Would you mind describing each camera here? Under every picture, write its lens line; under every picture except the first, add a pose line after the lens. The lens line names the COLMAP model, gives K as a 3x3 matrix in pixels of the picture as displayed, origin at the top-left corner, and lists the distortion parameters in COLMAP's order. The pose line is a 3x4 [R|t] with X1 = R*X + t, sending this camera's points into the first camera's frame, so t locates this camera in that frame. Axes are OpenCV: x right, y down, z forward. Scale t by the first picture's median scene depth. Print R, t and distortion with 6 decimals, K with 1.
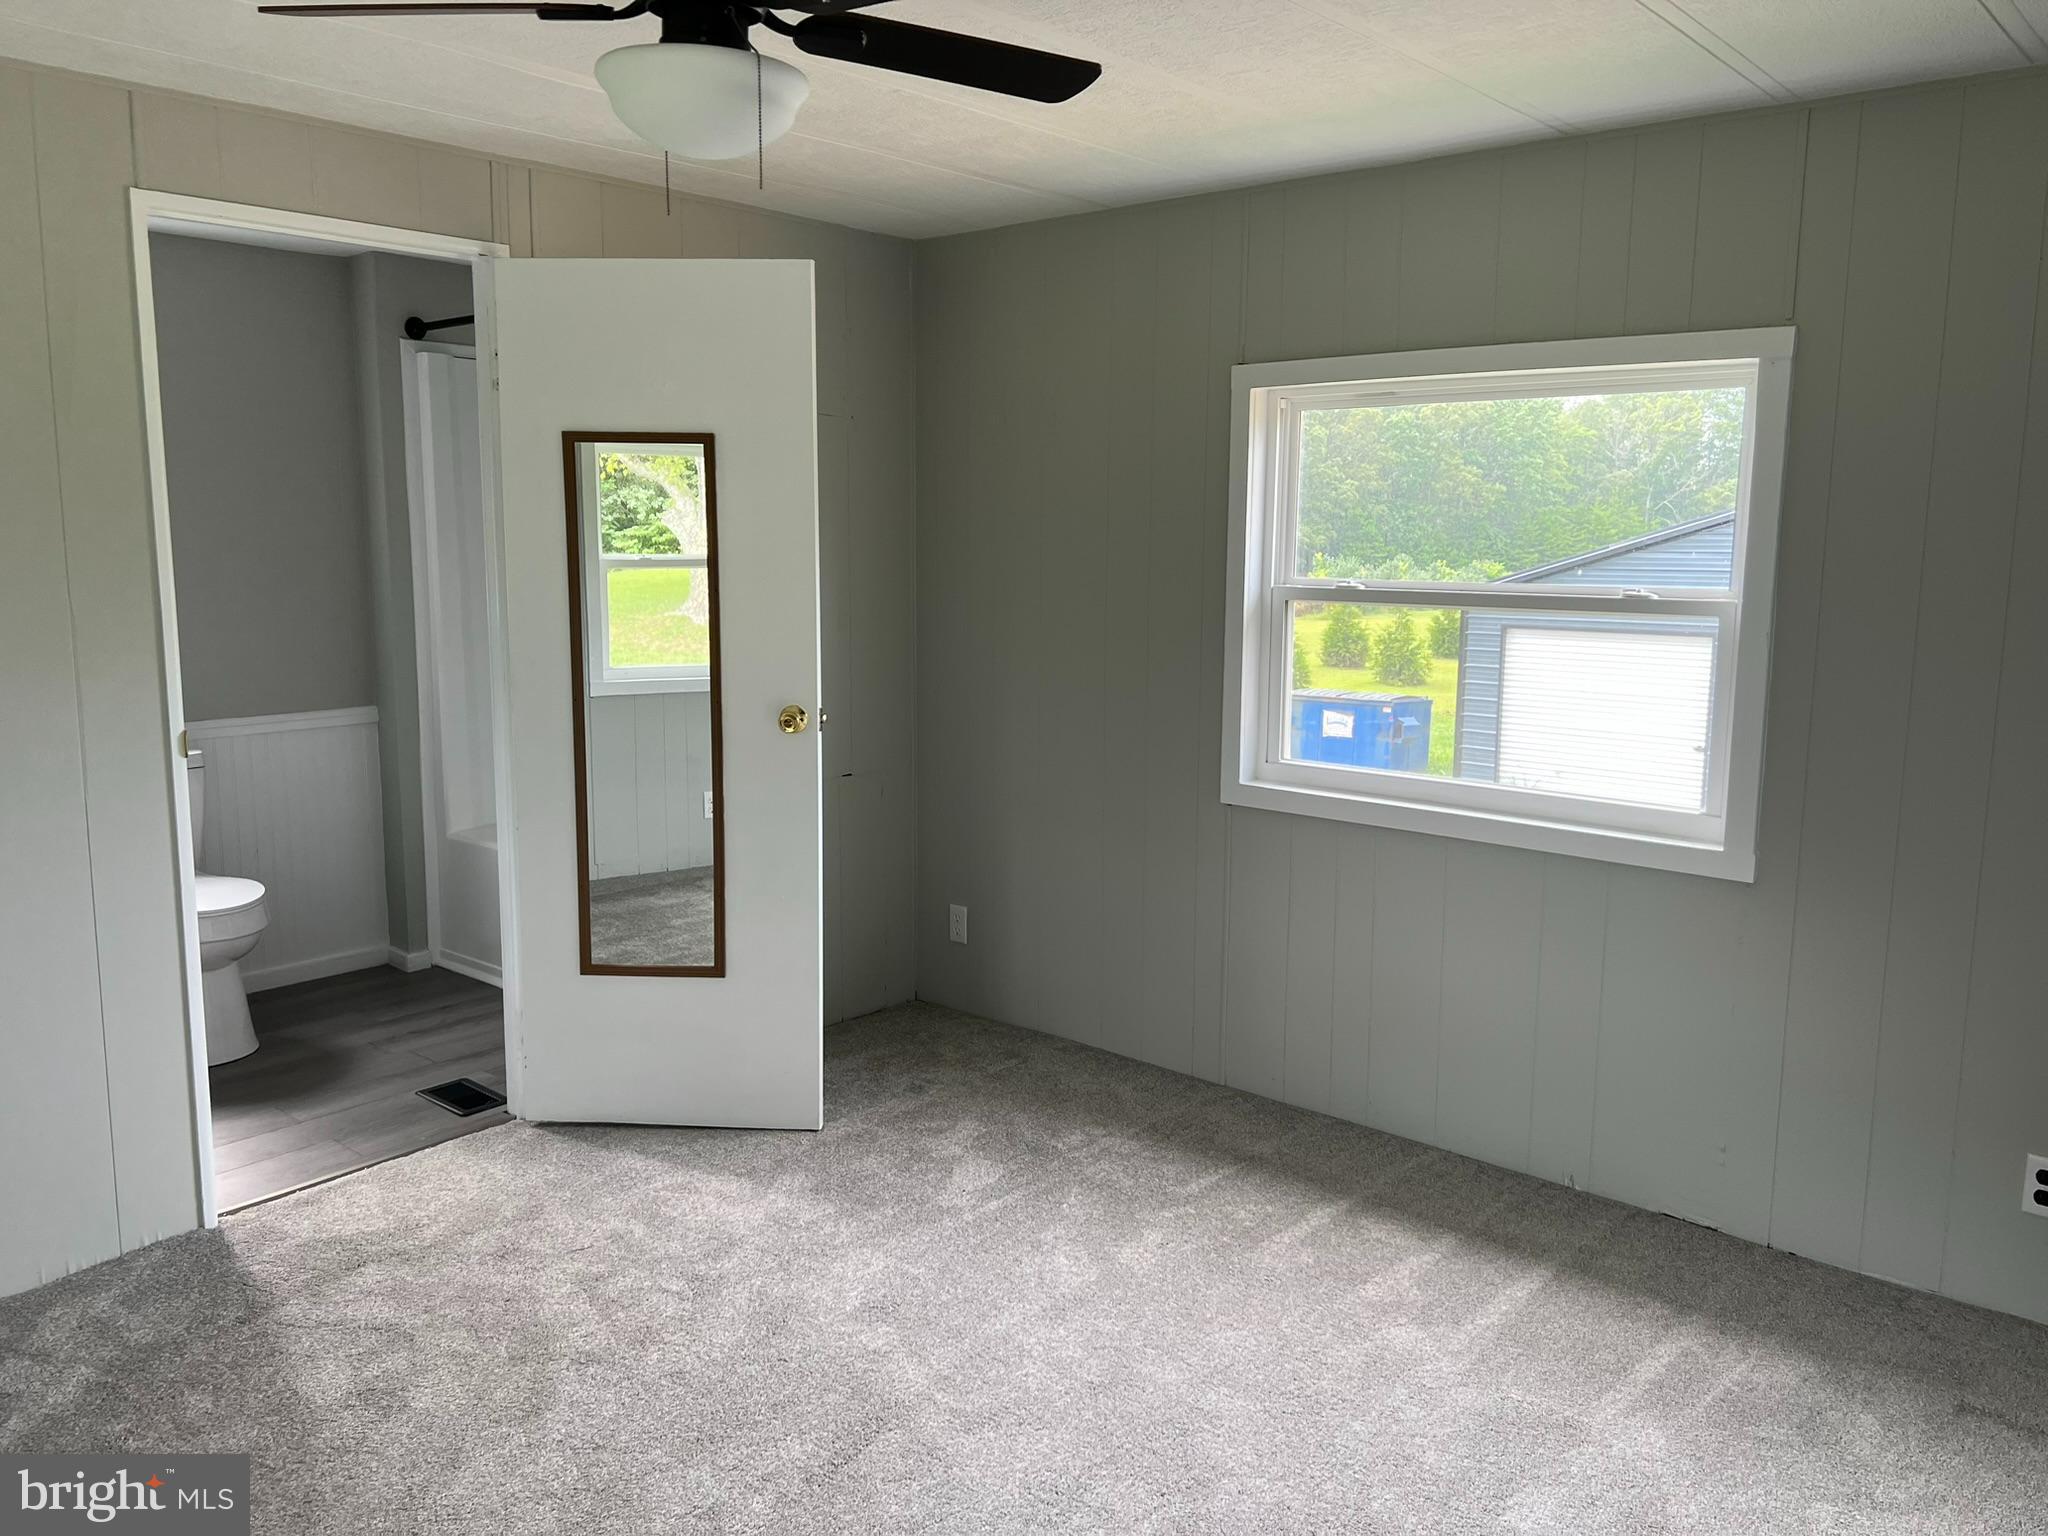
lens RADIAL K [[1571.4, 0, 1047.6], [0, 1571.4, 767.3], [0, 0, 1]] dist [0.046192, -0.006997]
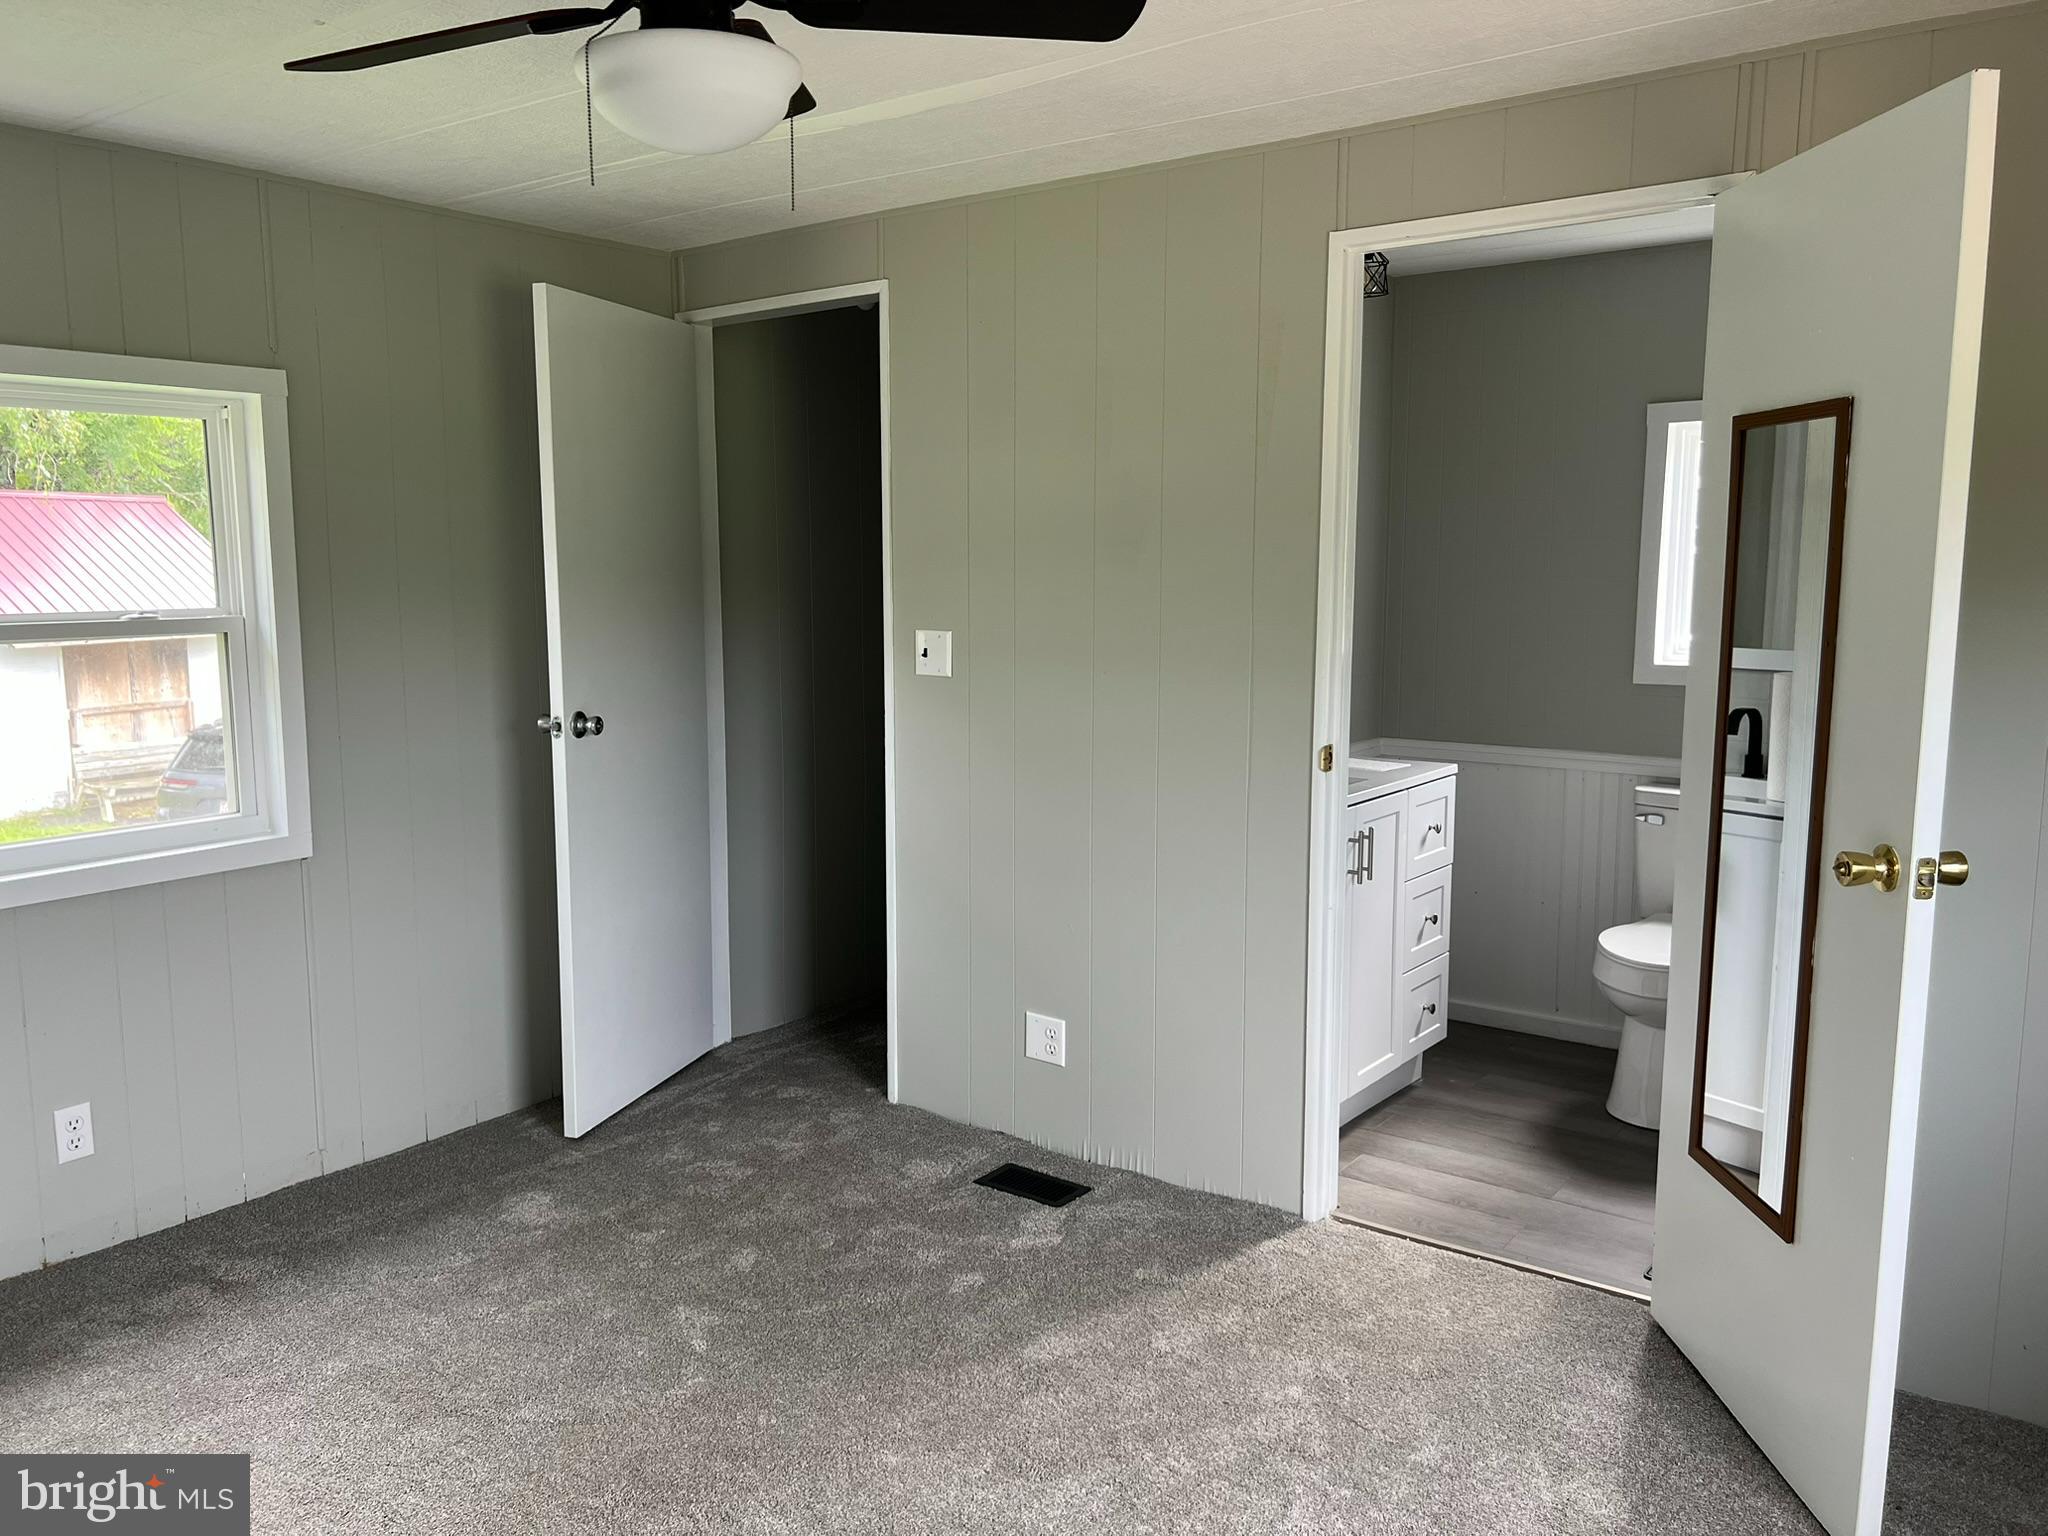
lens RADIAL K [[1571.4, 0, 1047.6], [0, 1571.4, 767.3], [0, 0, 1]] dist [0.046192, -0.006997]
pose [[0.068929, 0.132391, -0.988798, 0.499801], [-0.158353, 0.980041, 0.120180, -0.110628], [0.984974, 0.148295, 0.088518, 0.777318]]
